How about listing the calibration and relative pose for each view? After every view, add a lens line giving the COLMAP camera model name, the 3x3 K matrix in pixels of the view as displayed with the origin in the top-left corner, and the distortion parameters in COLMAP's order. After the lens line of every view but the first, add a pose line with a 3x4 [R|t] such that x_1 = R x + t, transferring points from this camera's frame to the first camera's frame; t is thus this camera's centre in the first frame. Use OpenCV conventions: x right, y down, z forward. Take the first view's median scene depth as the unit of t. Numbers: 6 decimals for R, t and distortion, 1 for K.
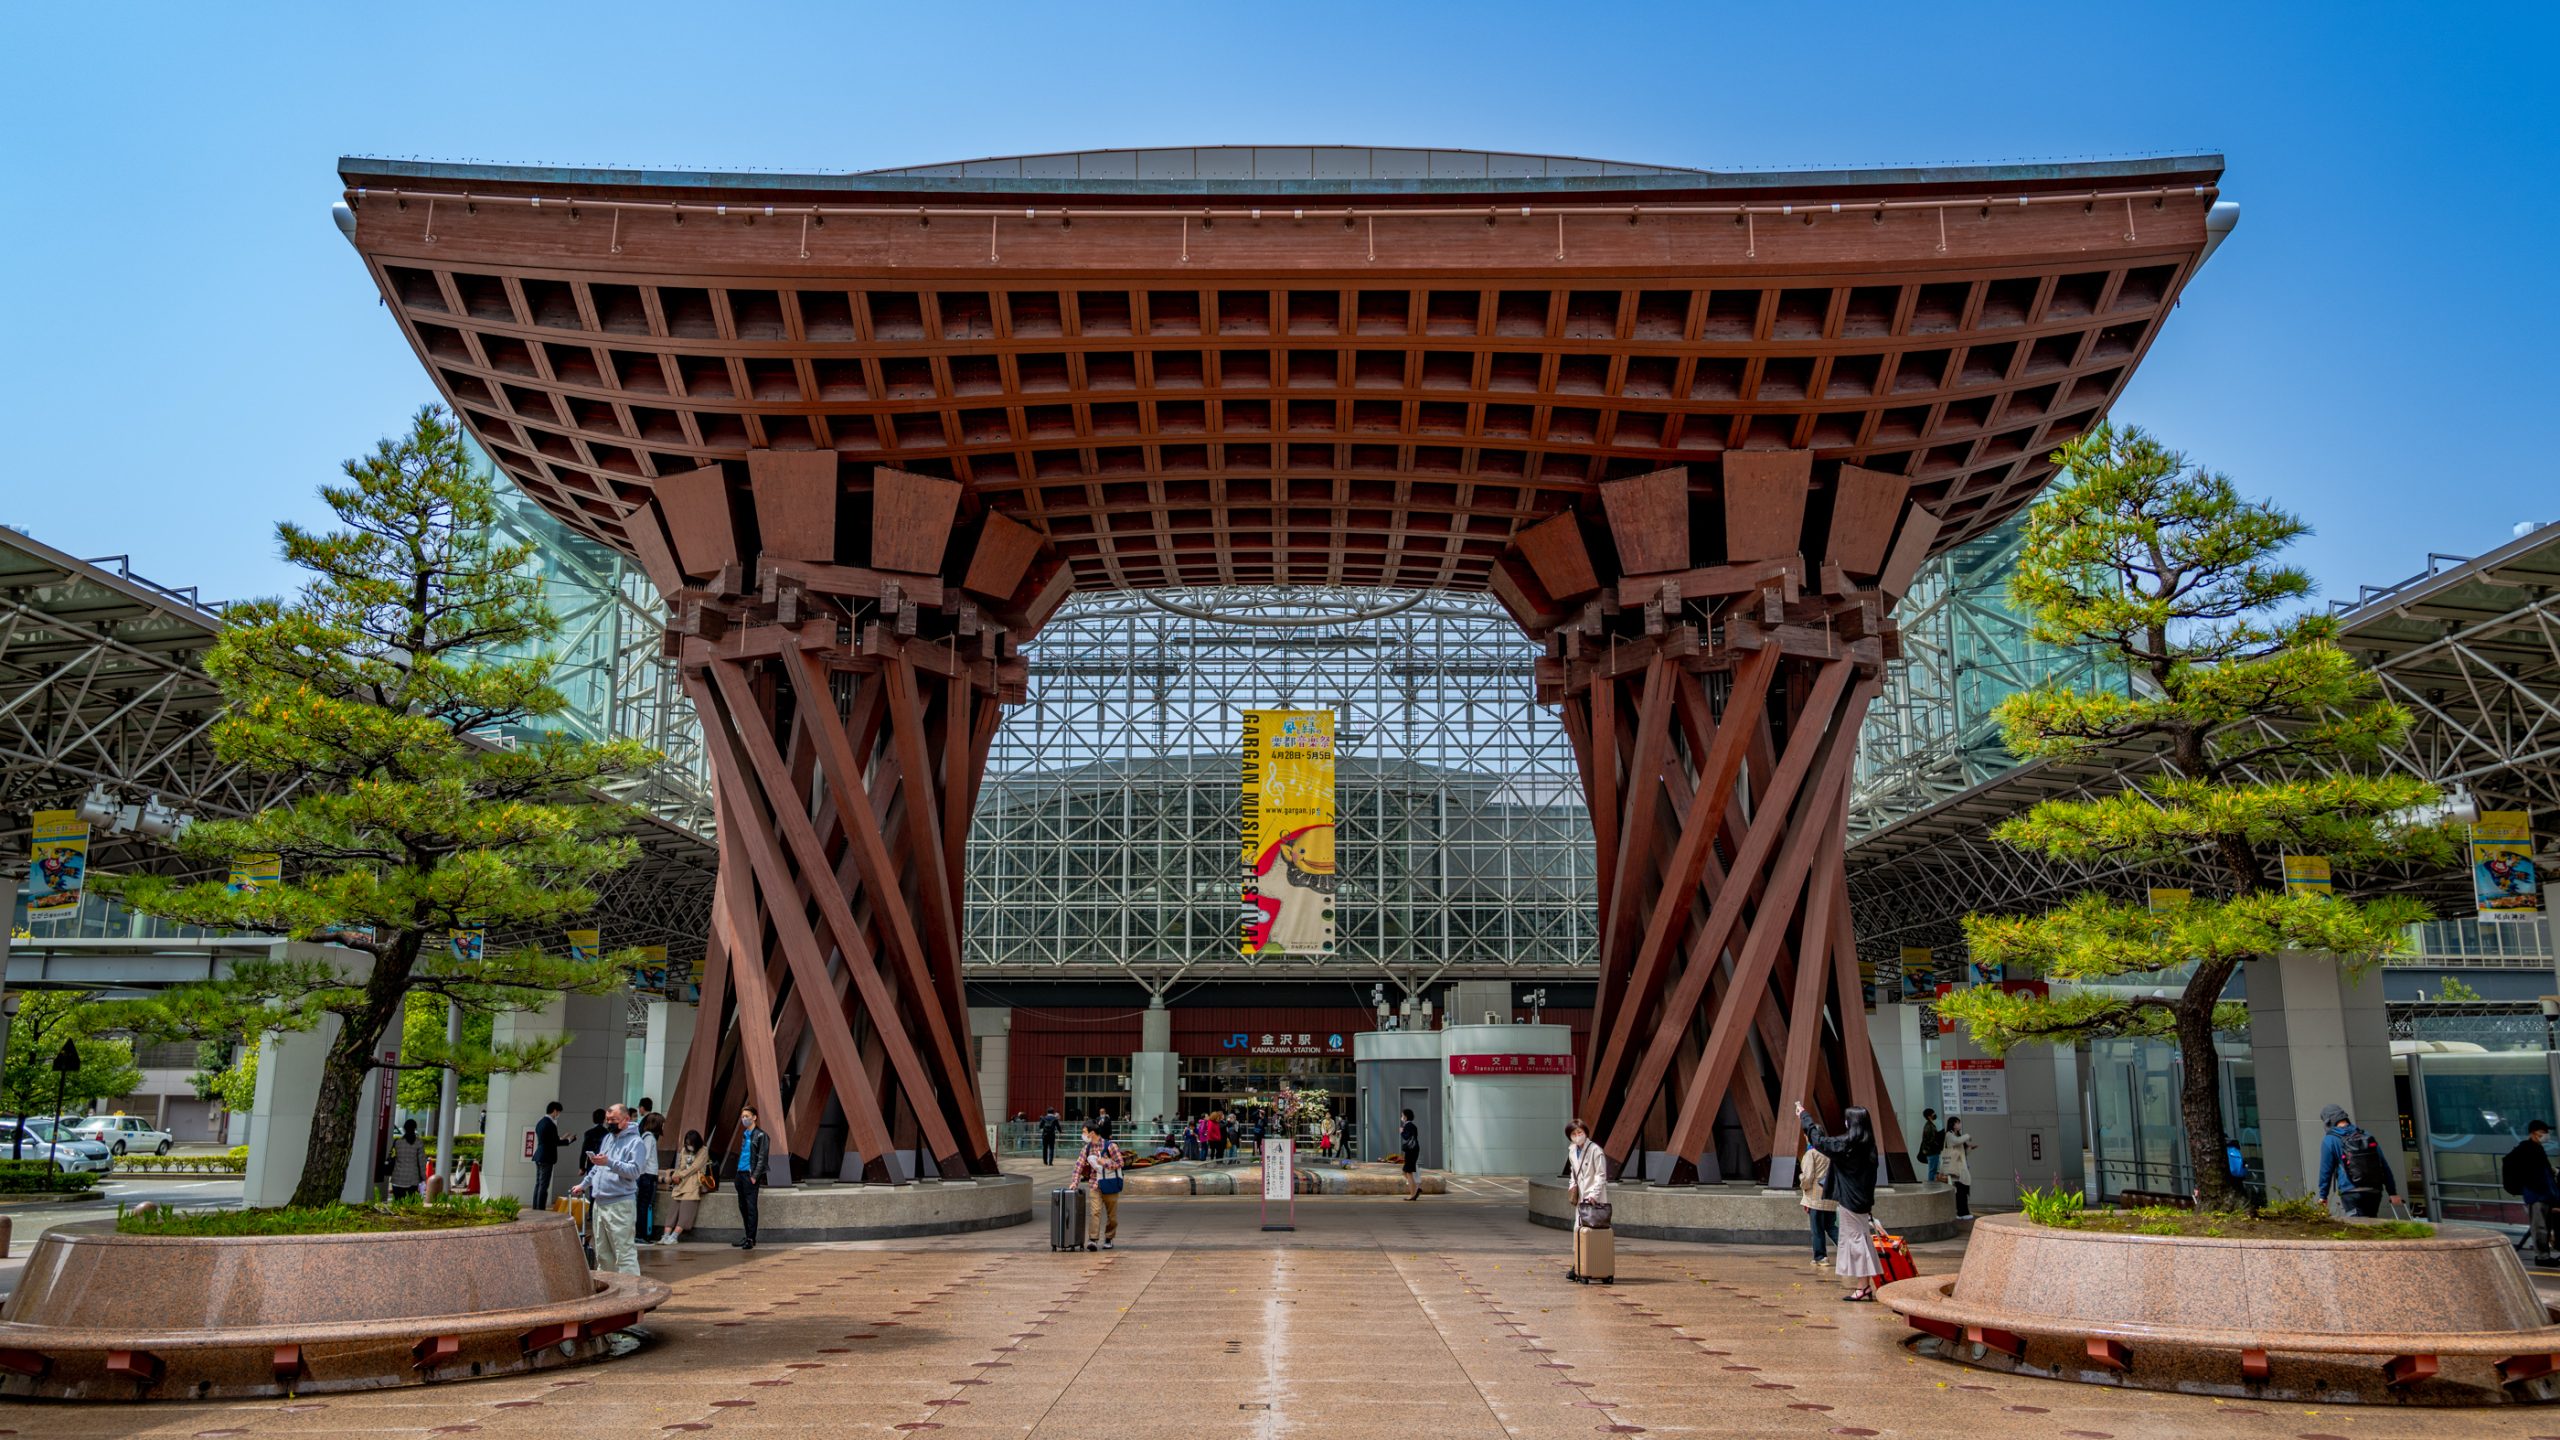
lens RADIAL K [[1928.9, 0, 1280.0], [0, 1928.9, 720.0], [0, 0, 1]] dist [0.437324, -0.000044]
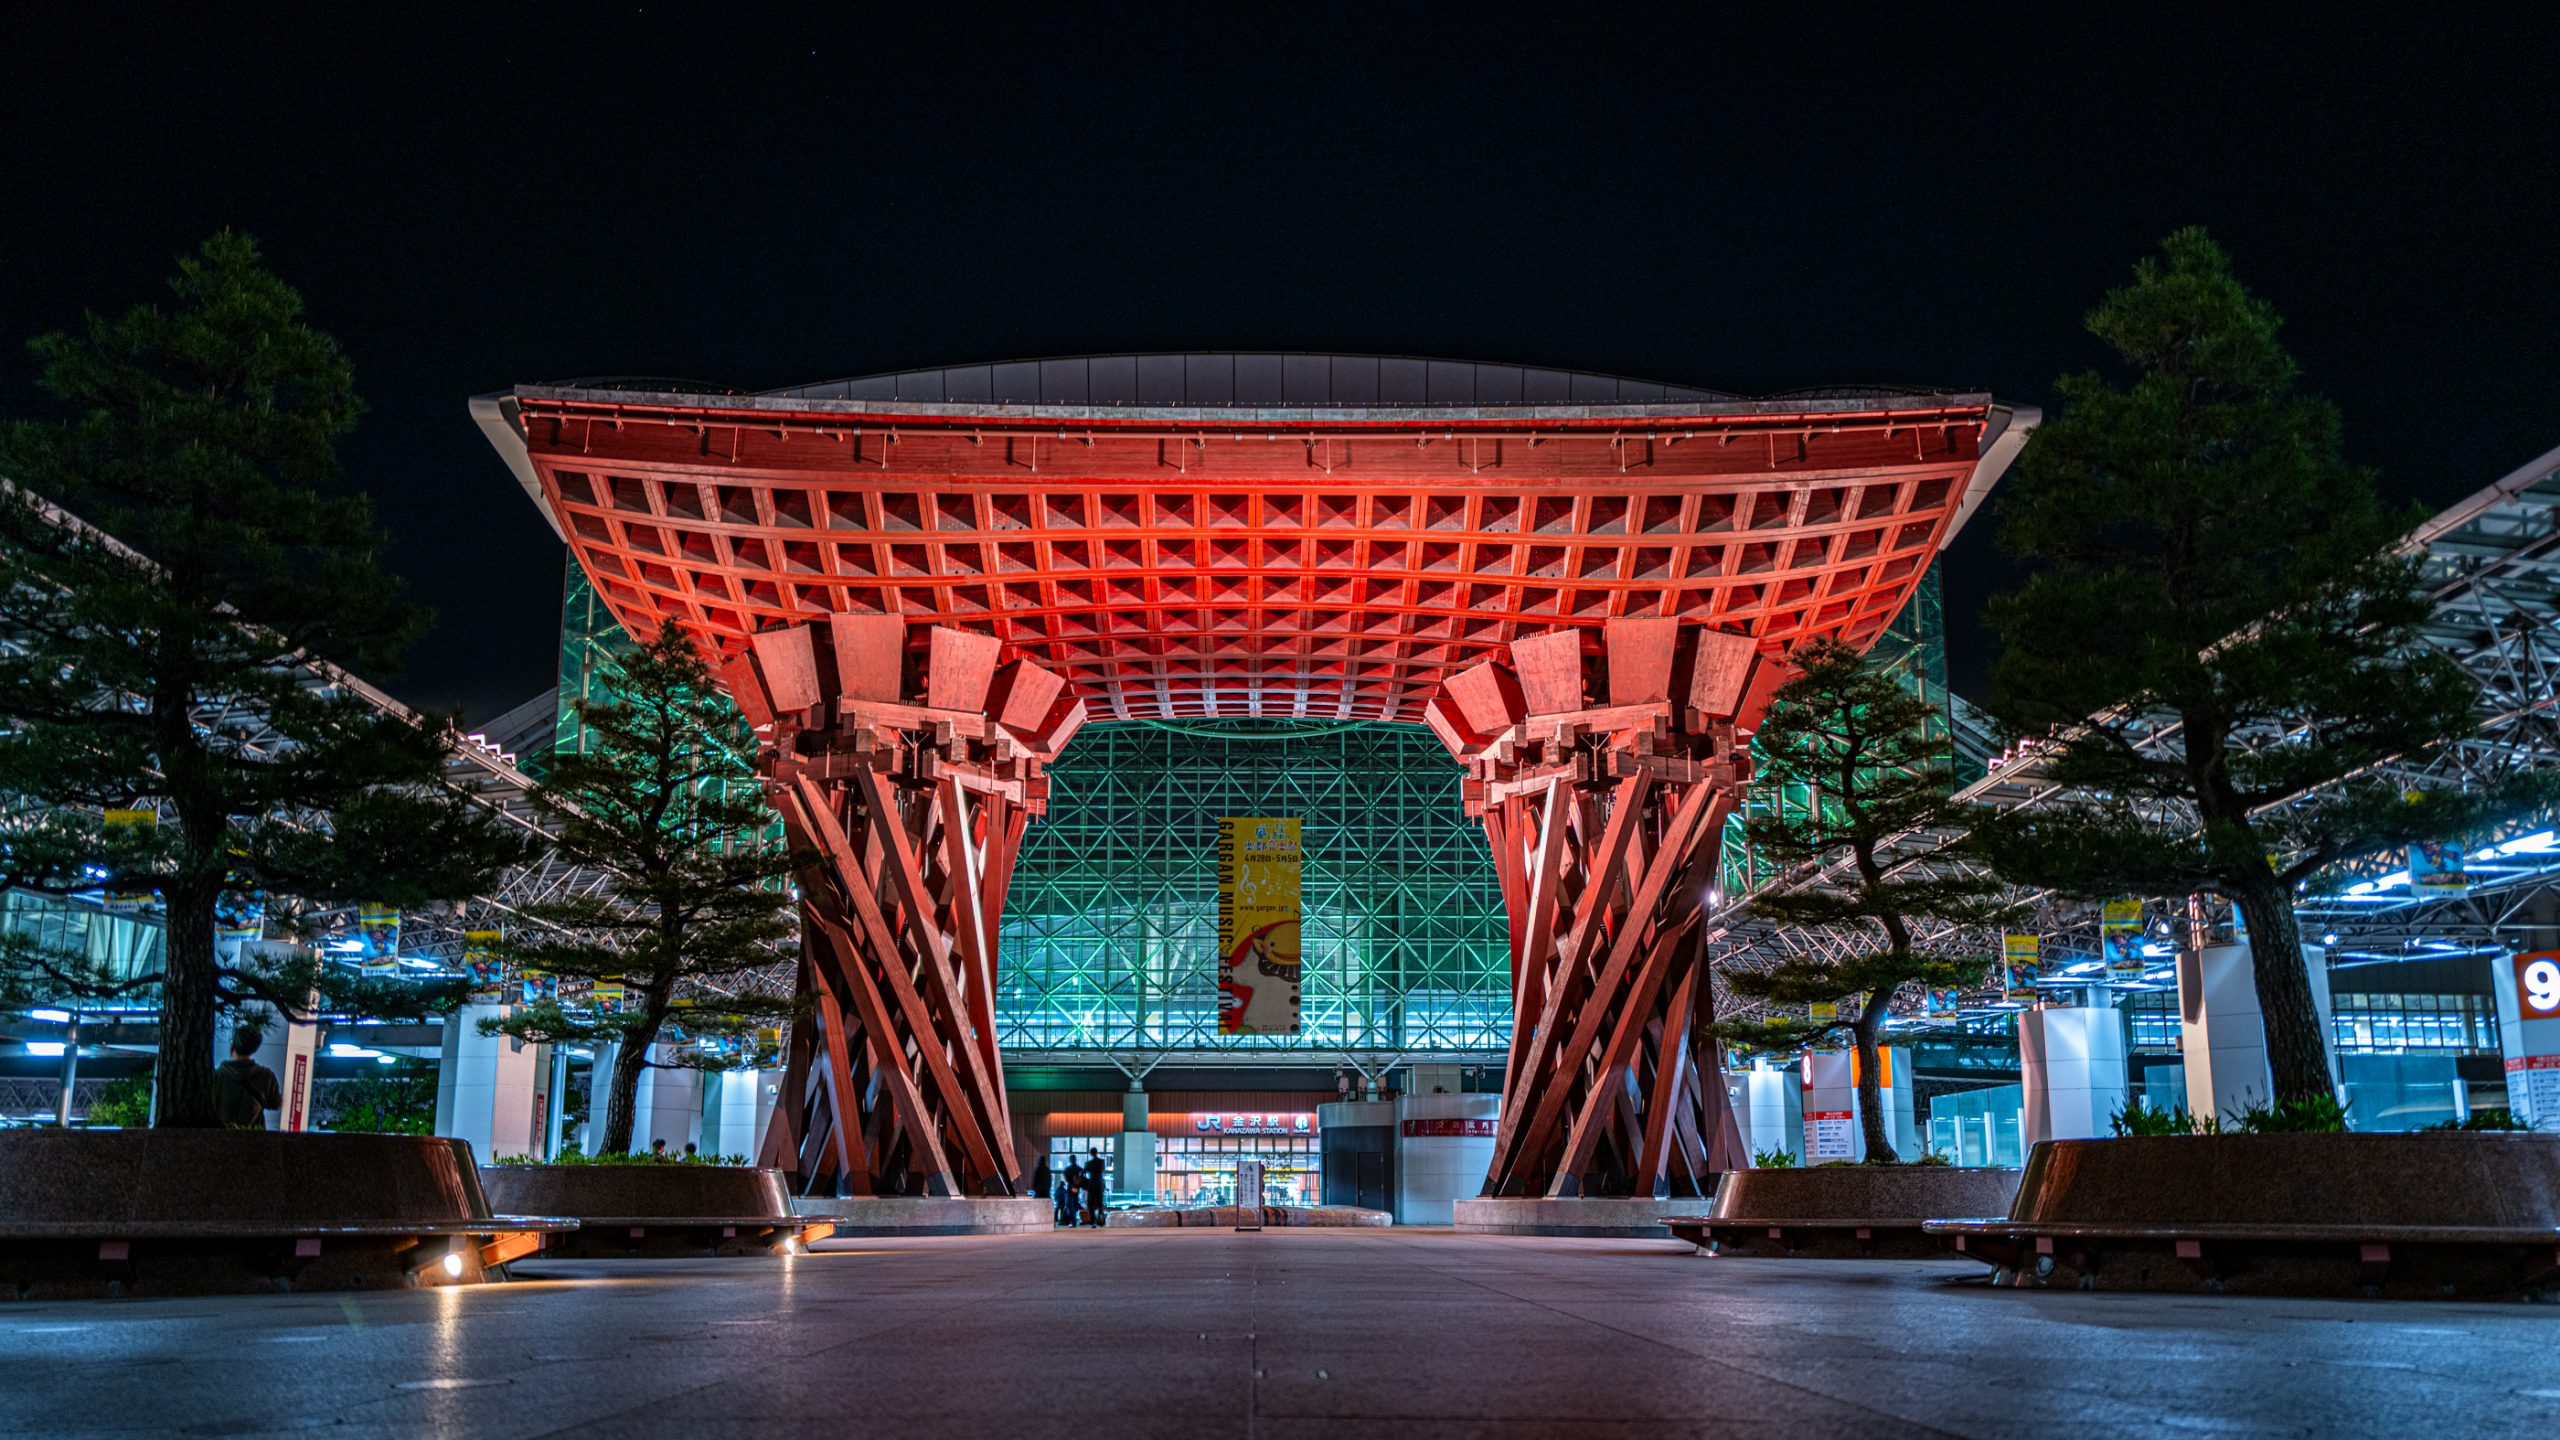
lens RADIAL K [[1928.9, 0, 1280.0], [0, 1928.9, 720.0], [0, 0, 1]] dist [0.437324, -0.000044]
pose [[0.999874, 0.005269, 0.014970, -0.002738], [-0.004457, 0.998544, -0.053758, -0.002416], [-0.015232, 0.053684, 0.998442, -0.235868]]
